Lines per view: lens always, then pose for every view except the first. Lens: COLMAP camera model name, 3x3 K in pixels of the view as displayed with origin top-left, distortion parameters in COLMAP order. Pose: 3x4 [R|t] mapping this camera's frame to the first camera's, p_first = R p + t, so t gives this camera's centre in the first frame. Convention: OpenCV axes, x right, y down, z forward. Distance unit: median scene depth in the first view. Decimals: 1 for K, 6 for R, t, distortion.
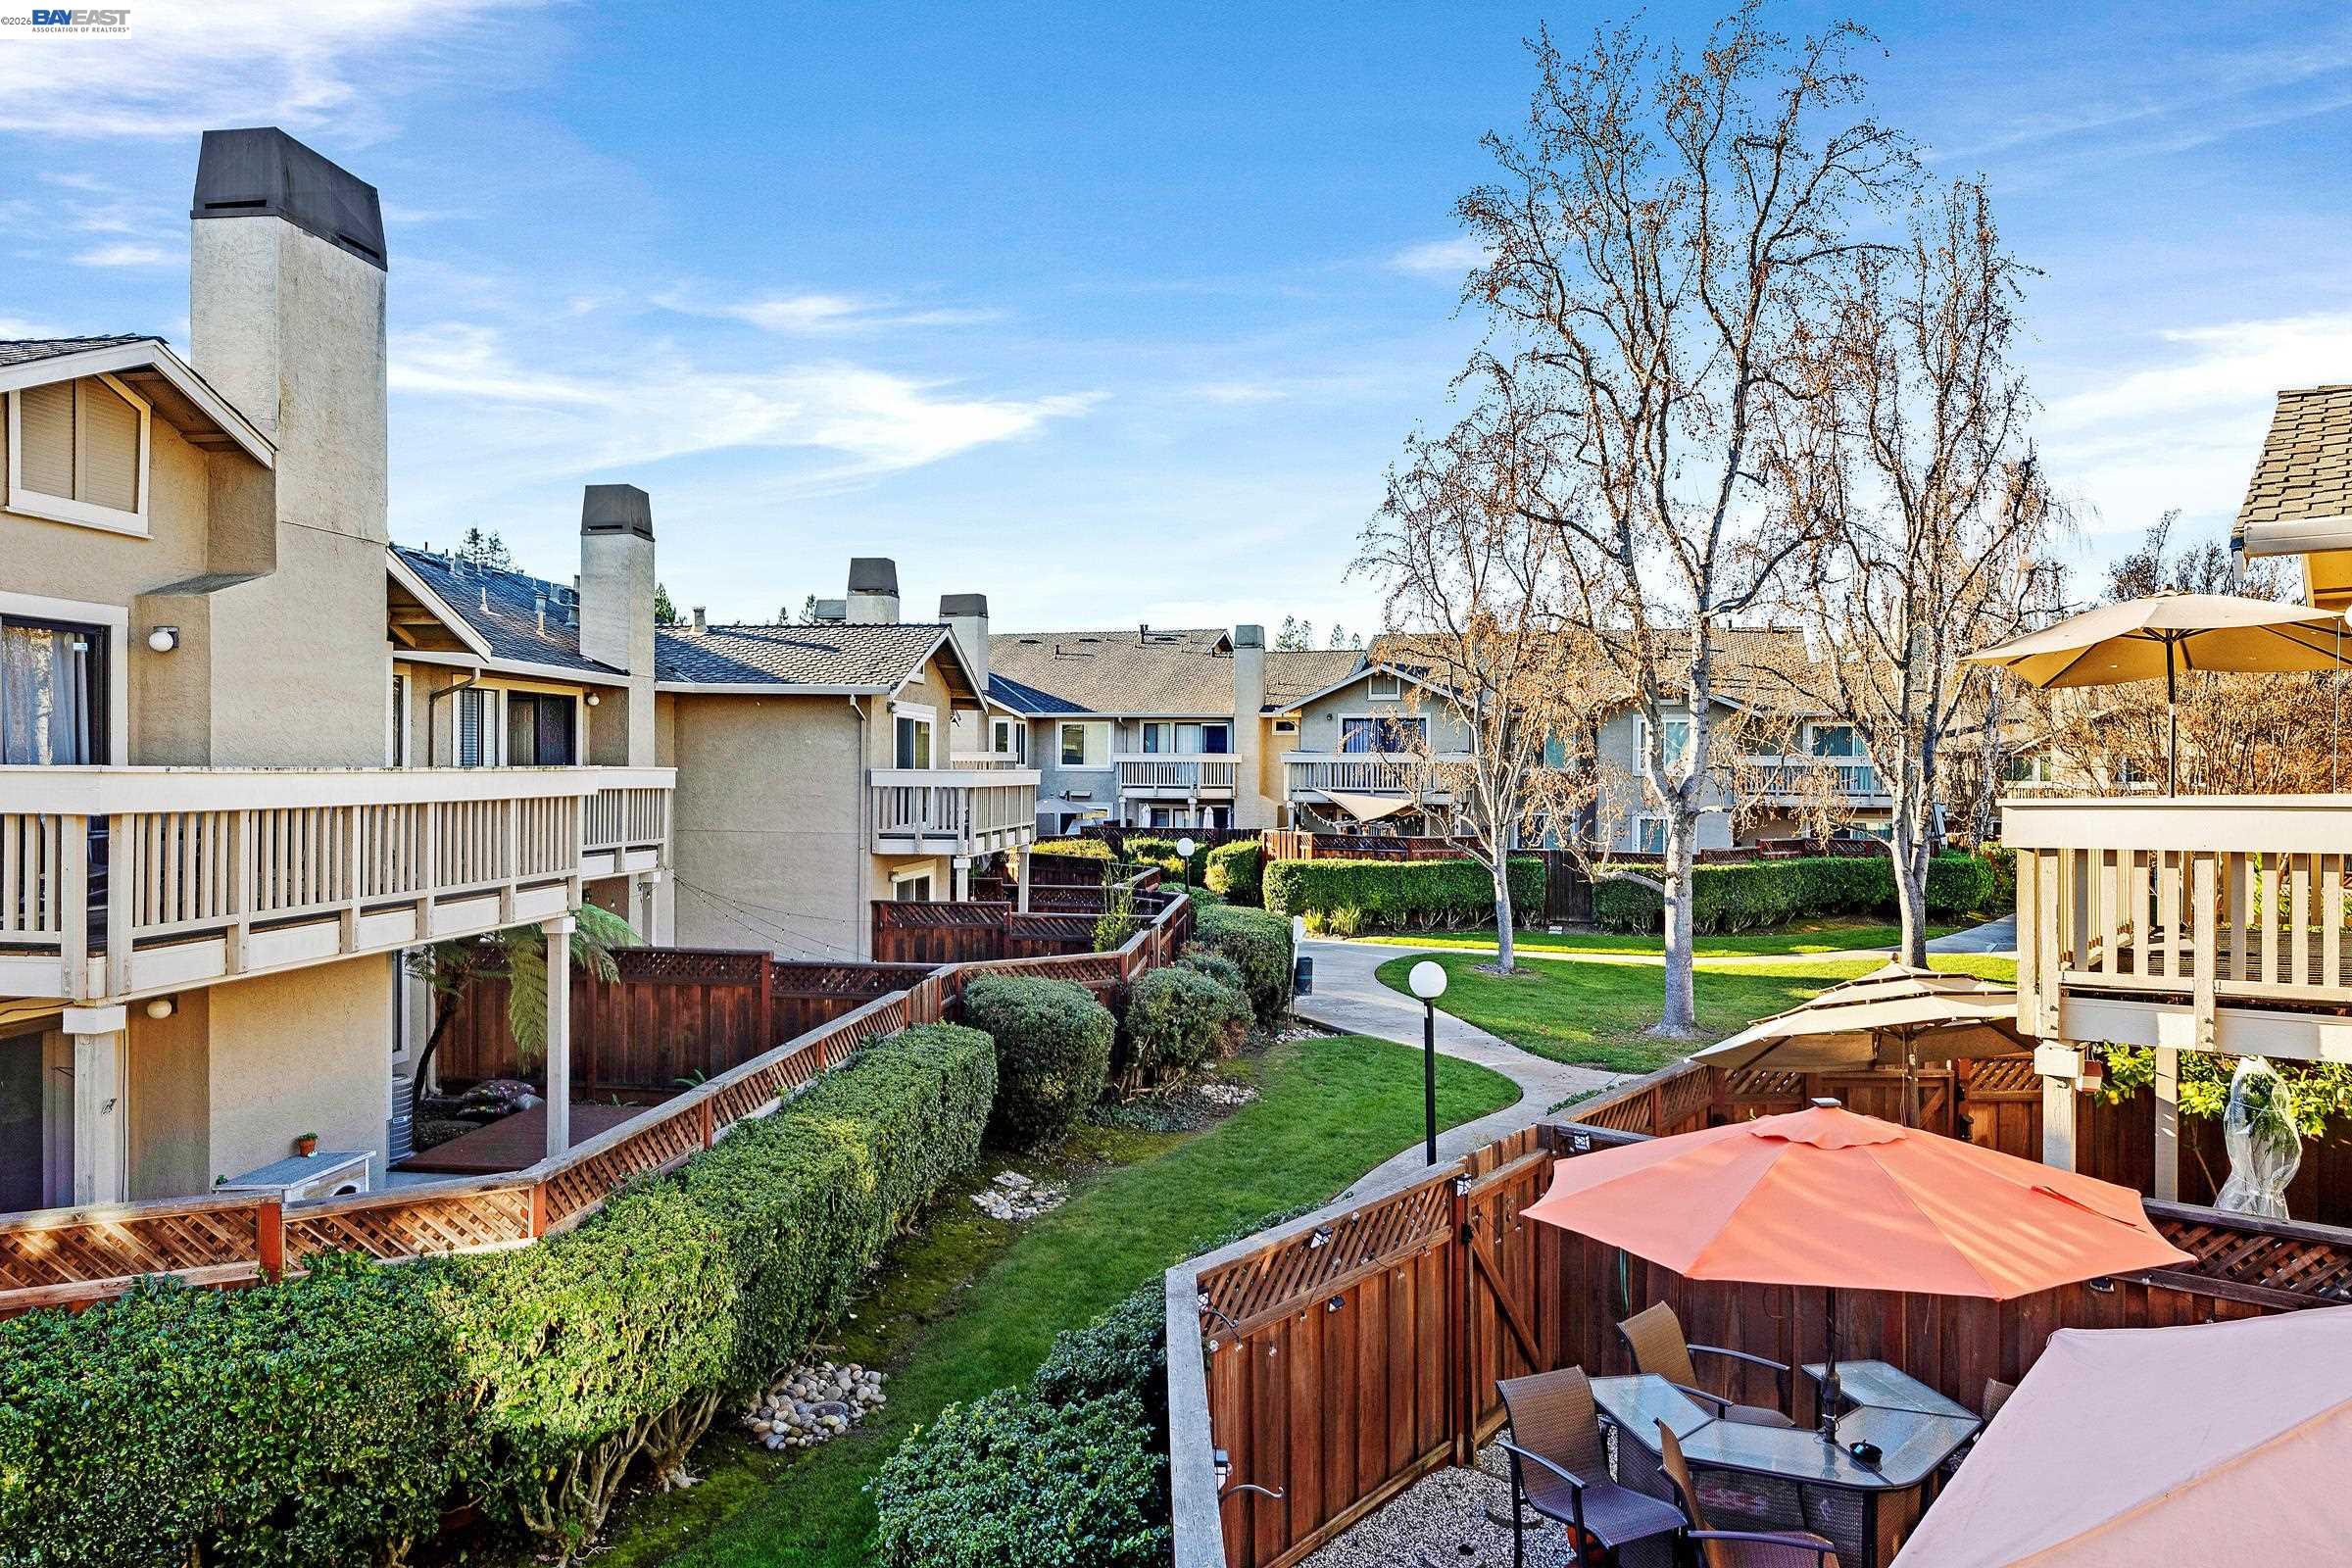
lens RADIAL K [[1511.0, 0, 1170.9], [0, 1511.0, 779.3], [0, 0, 1]] dist [0.005930, -0.002057]
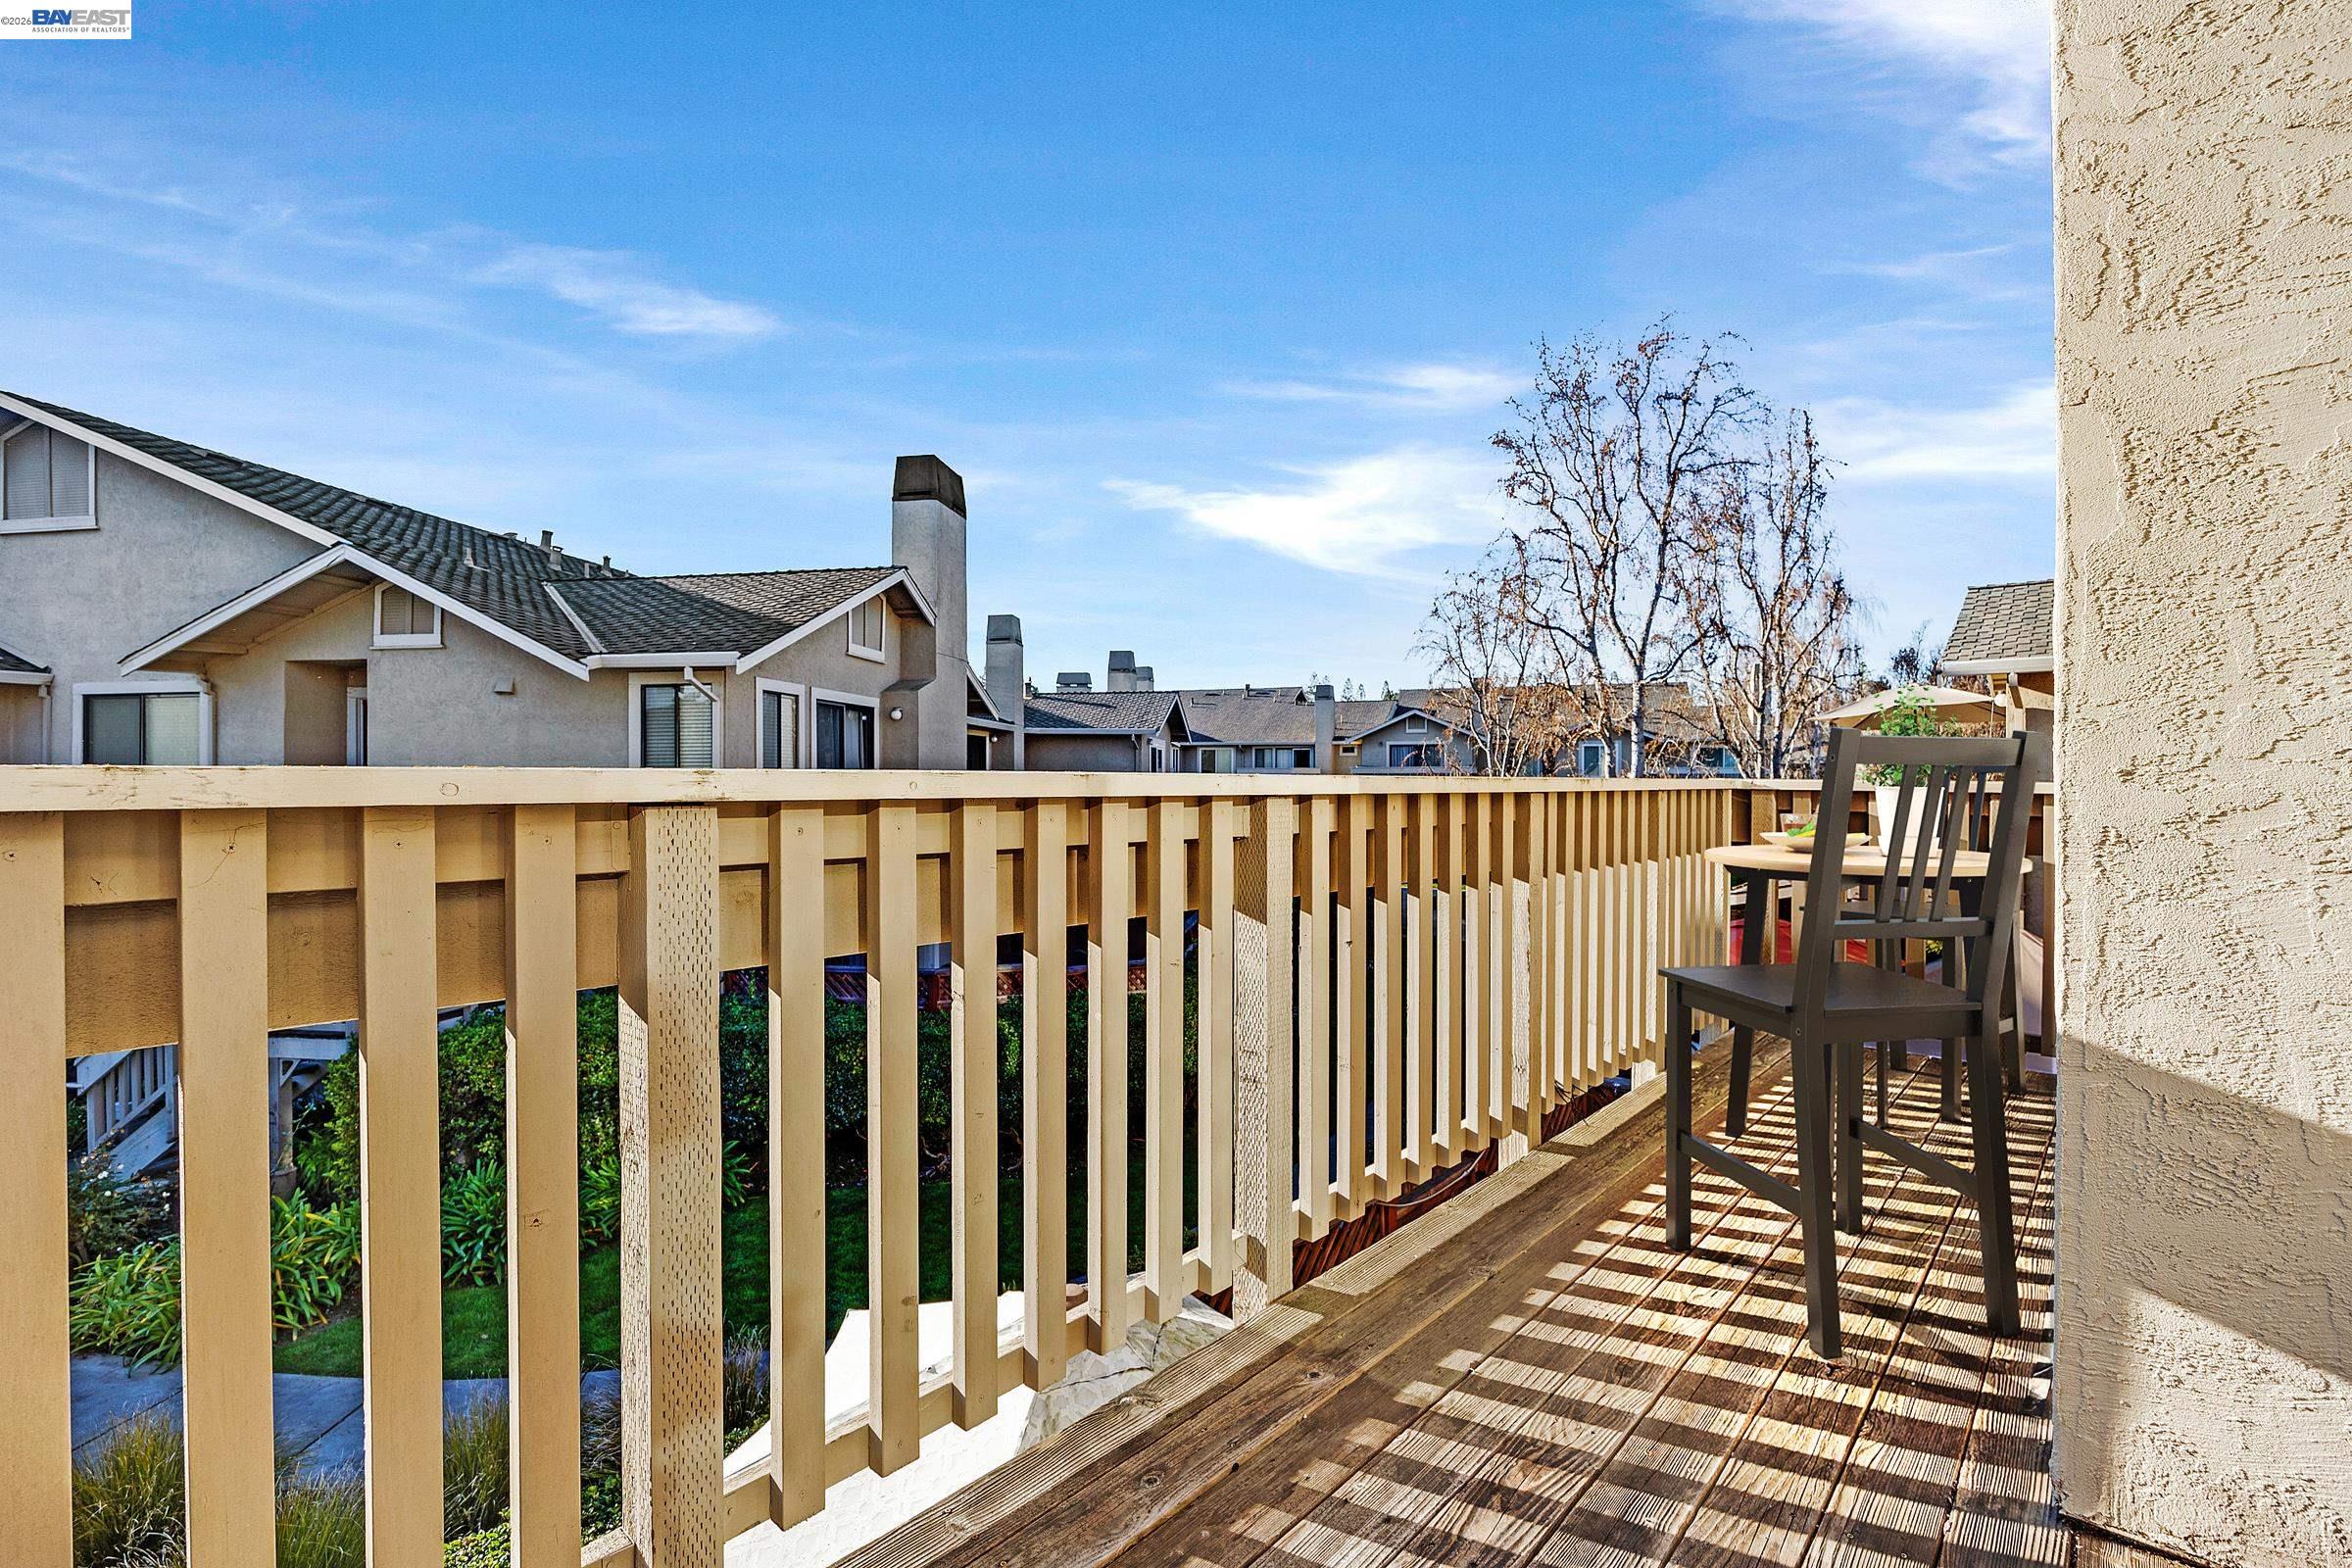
lens RADIAL K [[1063.7, 0, 1178.2], [0, 1063.7, 781.4], [0, 0, 1]] dist [-0.001174, 0.000186]
pose [[0.999165, -0.005156, -0.040538, -0.105490], [0.004943, 0.999973, -0.005357, 0.003348], [0.040565, 0.005152, 0.999164, -0.181559]]
